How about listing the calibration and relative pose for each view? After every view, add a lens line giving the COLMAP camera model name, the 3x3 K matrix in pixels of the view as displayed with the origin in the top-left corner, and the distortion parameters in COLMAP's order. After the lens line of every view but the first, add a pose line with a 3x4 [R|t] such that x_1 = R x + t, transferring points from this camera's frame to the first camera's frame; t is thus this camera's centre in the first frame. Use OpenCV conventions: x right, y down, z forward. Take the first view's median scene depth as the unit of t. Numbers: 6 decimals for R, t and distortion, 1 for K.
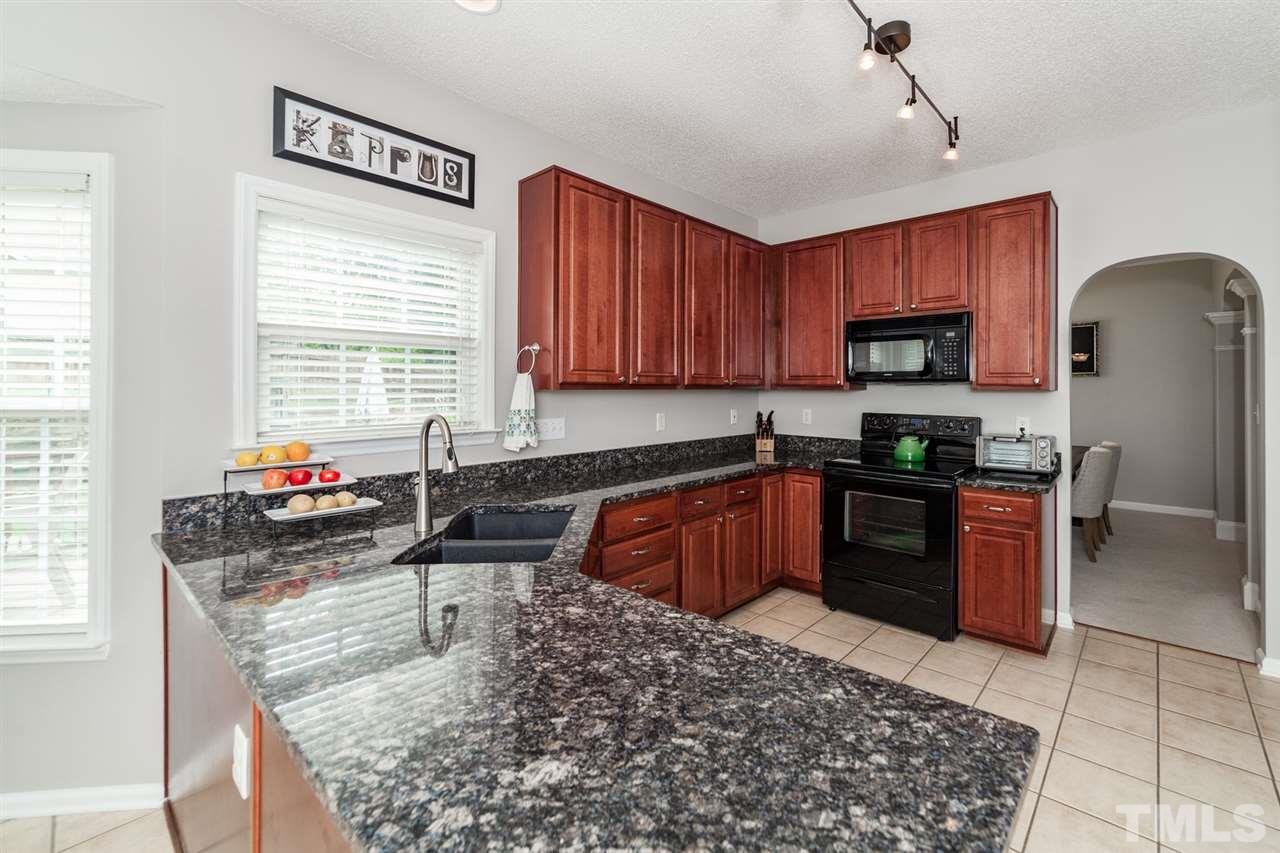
lens RADIAL K [[538.3, 0, 694.3], [0, 538.3, 385.5], [0, 0, 1]] dist [-0.004292, -0.000174]
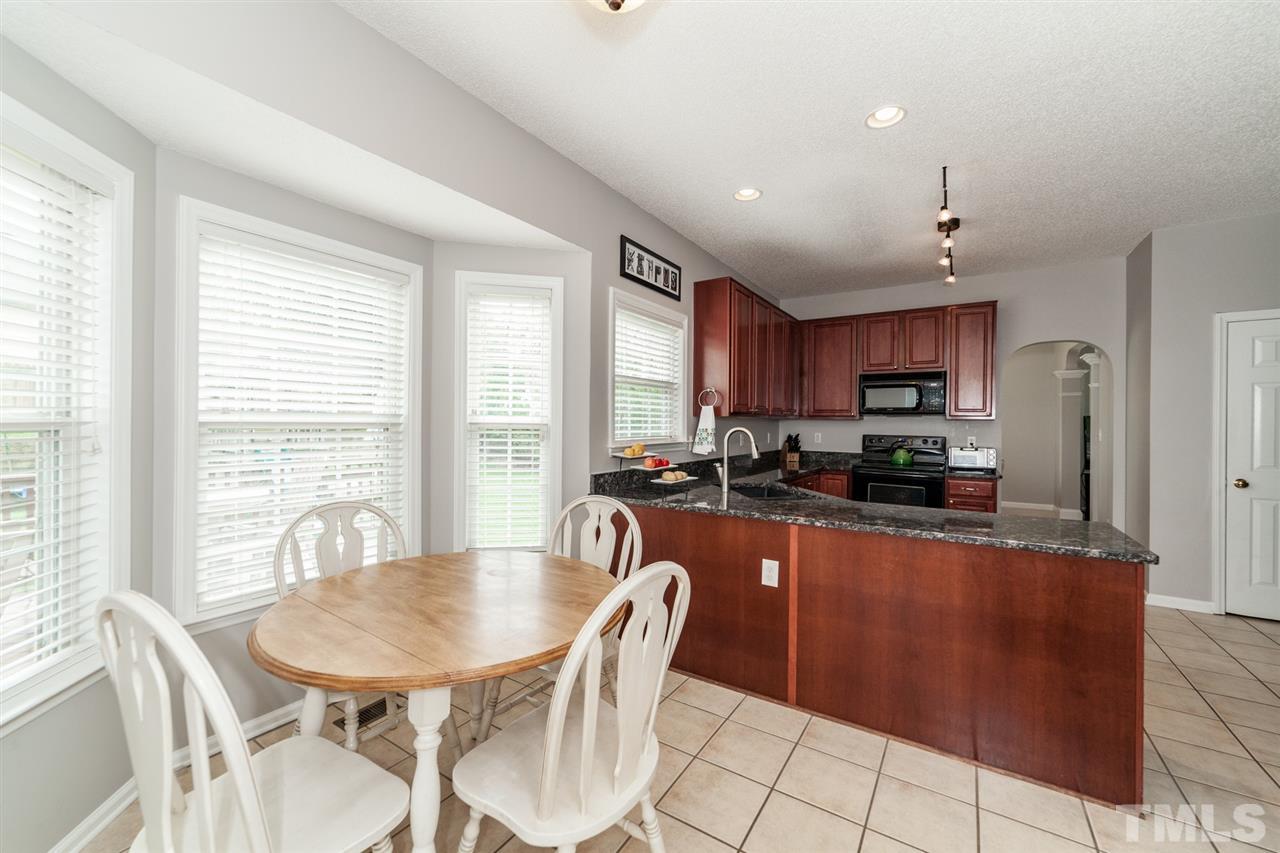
lens RADIAL K [[510.4, 0, 638.2], [0, 510.4, 419.4], [0, 0, 1]] dist [0.007405, 0.000142]
pose [[0.990044, 0.007431, 0.140562, -0.689173], [-0.007026, 0.999970, -0.003378, 0.023100], [-0.140583, 0.002357, 0.990066, -0.439747]]
